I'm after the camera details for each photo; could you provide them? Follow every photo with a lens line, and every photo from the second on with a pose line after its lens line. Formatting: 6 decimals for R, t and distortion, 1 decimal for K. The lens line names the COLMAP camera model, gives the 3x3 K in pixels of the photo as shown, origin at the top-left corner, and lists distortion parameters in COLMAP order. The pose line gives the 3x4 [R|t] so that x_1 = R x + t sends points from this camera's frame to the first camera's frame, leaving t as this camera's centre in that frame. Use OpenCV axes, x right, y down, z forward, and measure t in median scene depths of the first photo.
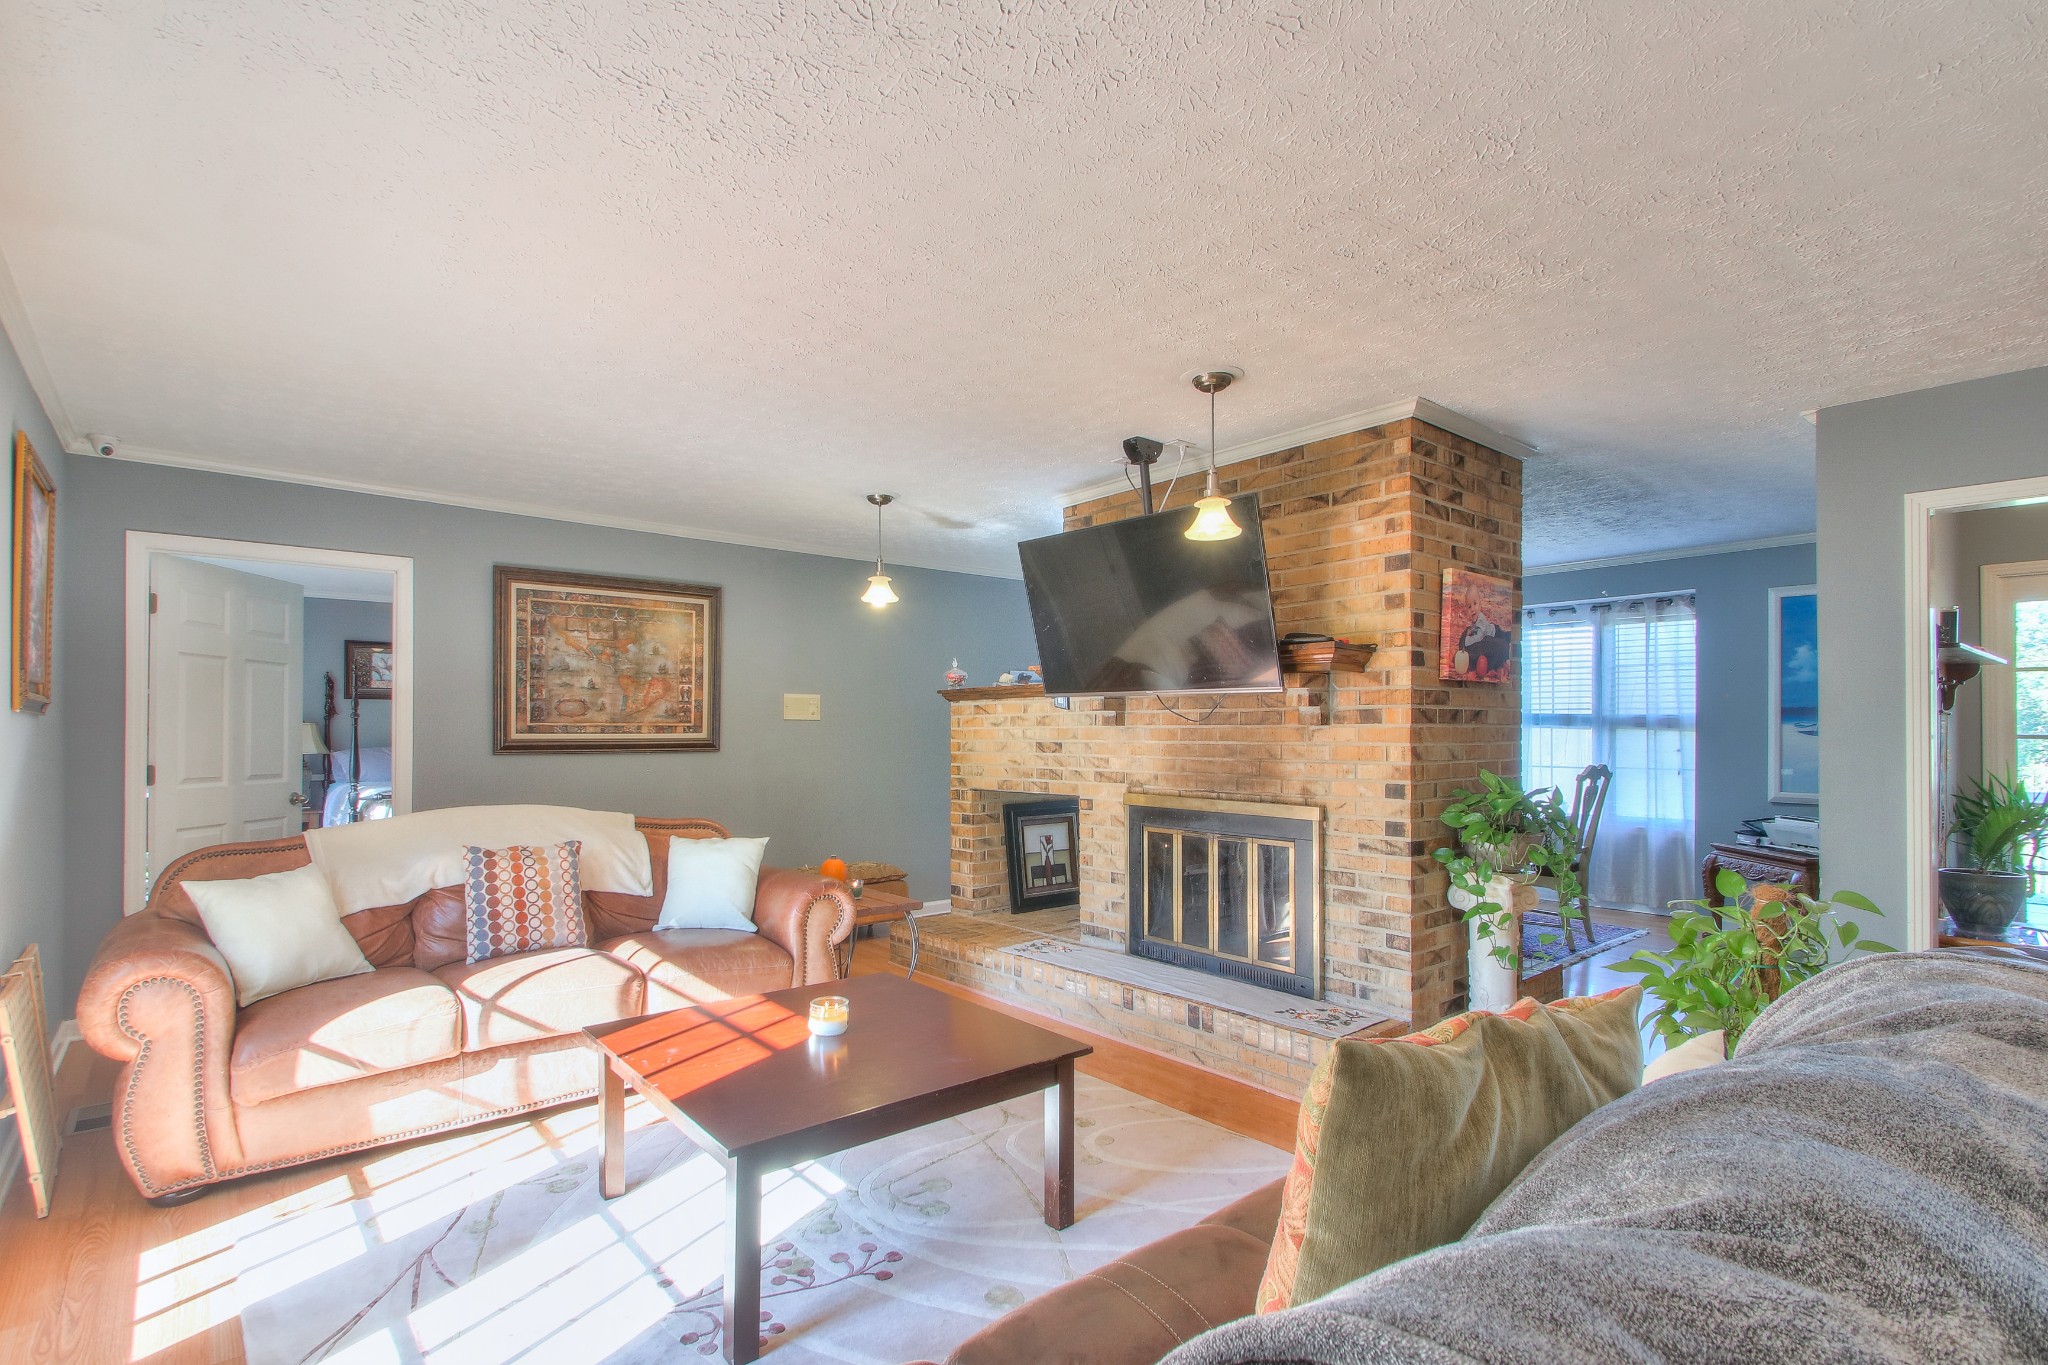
lens RADIAL K [[978.4, 0, 948.5], [0, 978.4, 722.1], [0, 0, 1]] dist [0.000875, -0.000236]
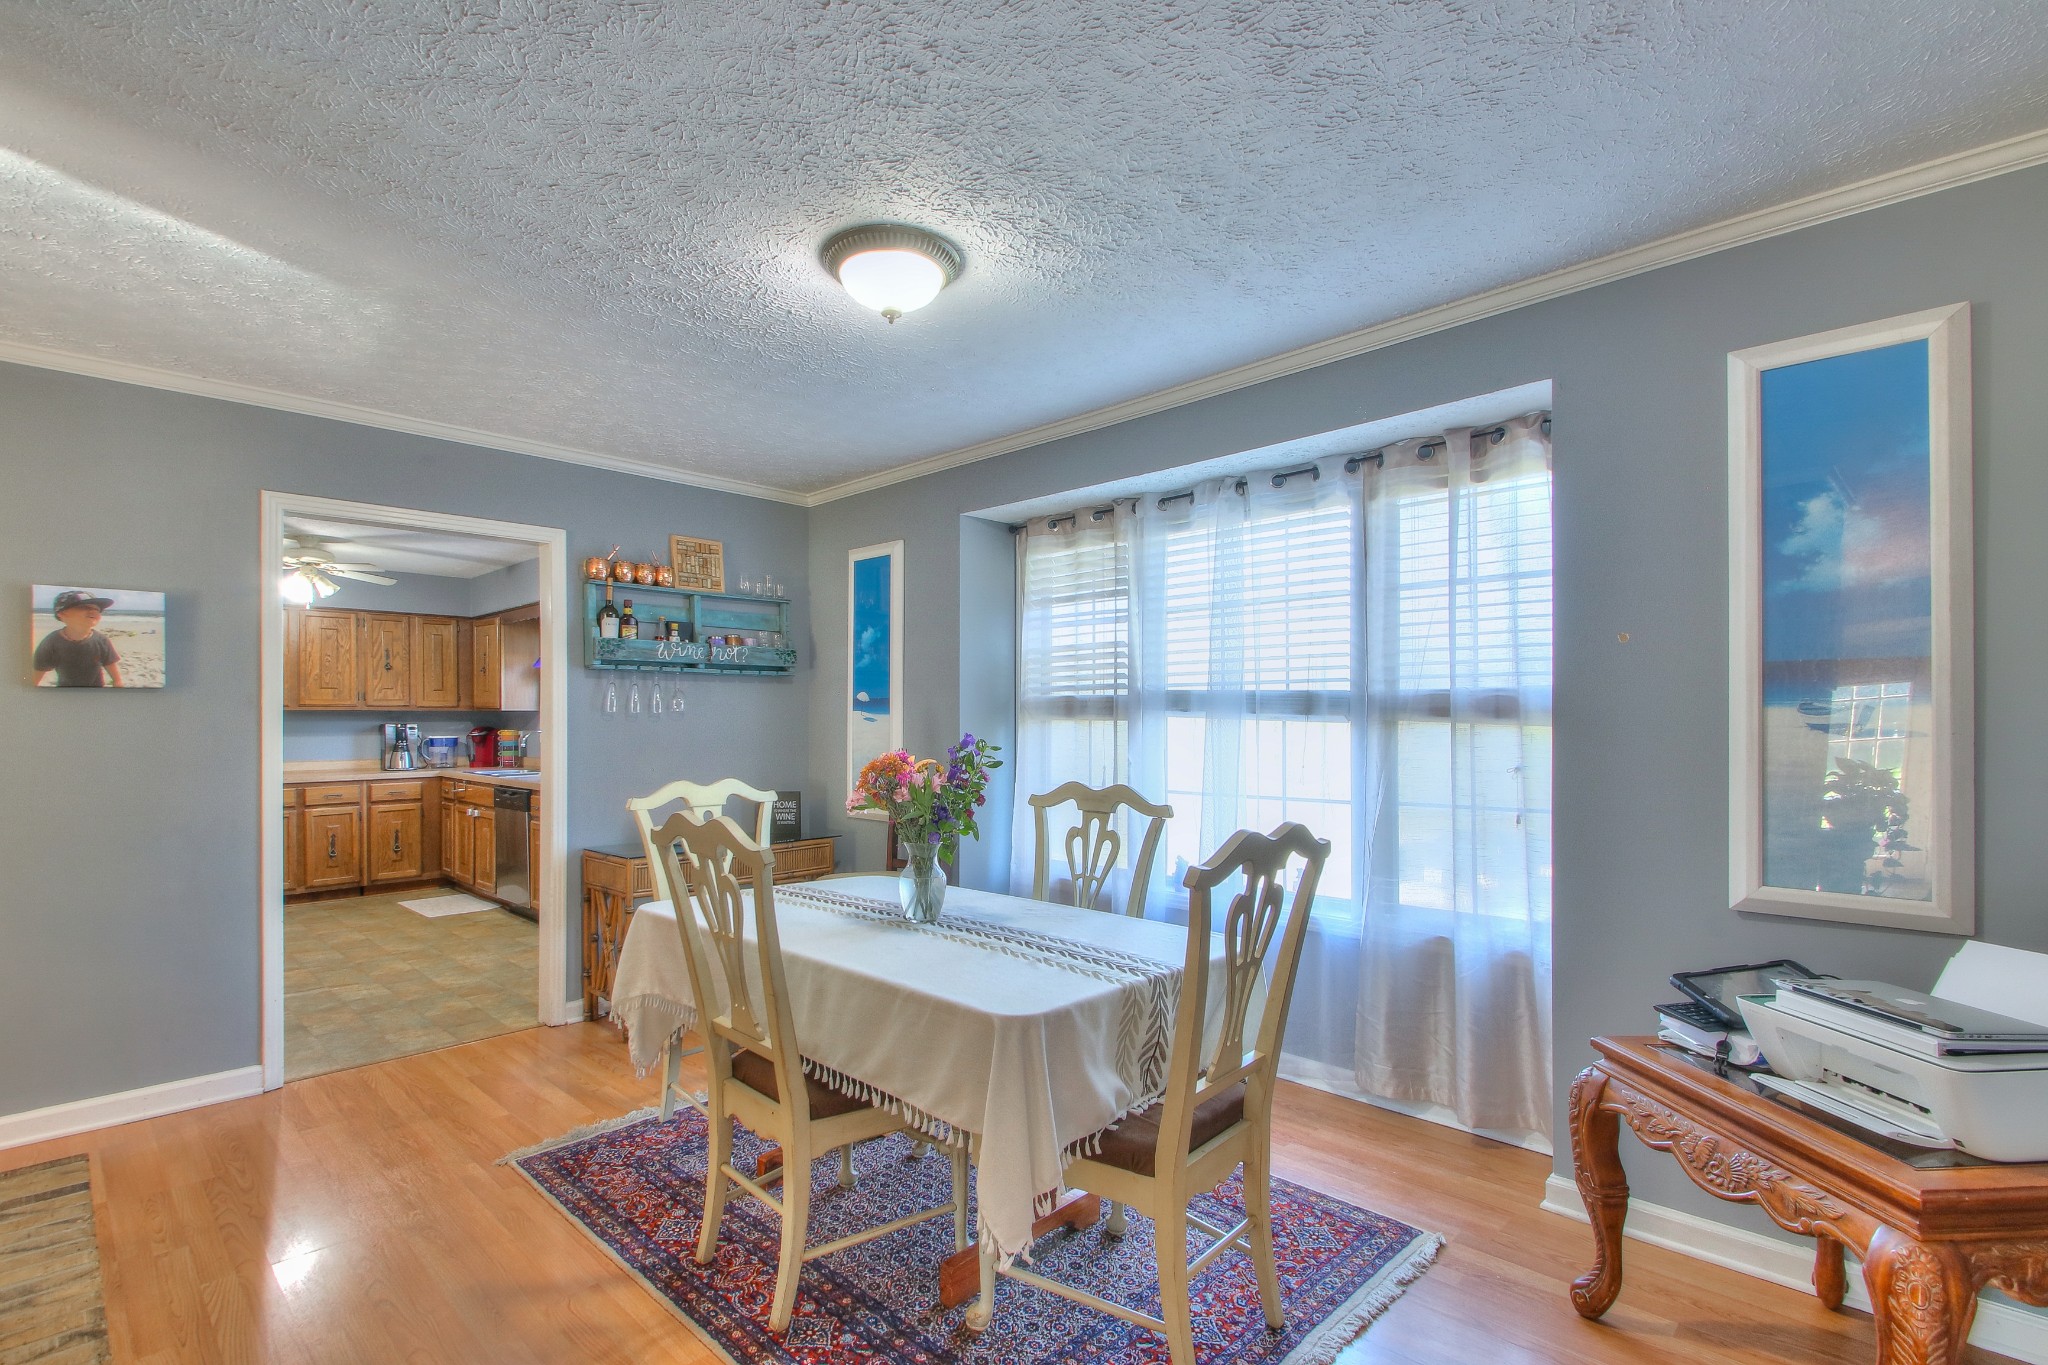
lens RADIAL K [[957.6, 0, 990.2], [0, 957.6, 716.4], [0, 0, 1]] dist [0.010263, -0.000353]
pose [[0.992519, -0.004835, 0.121993, 0.586551], [0.004707, 0.999988, 0.001337, 0.004225], [-0.121998, -0.000753, 0.992530, 0.768059]]
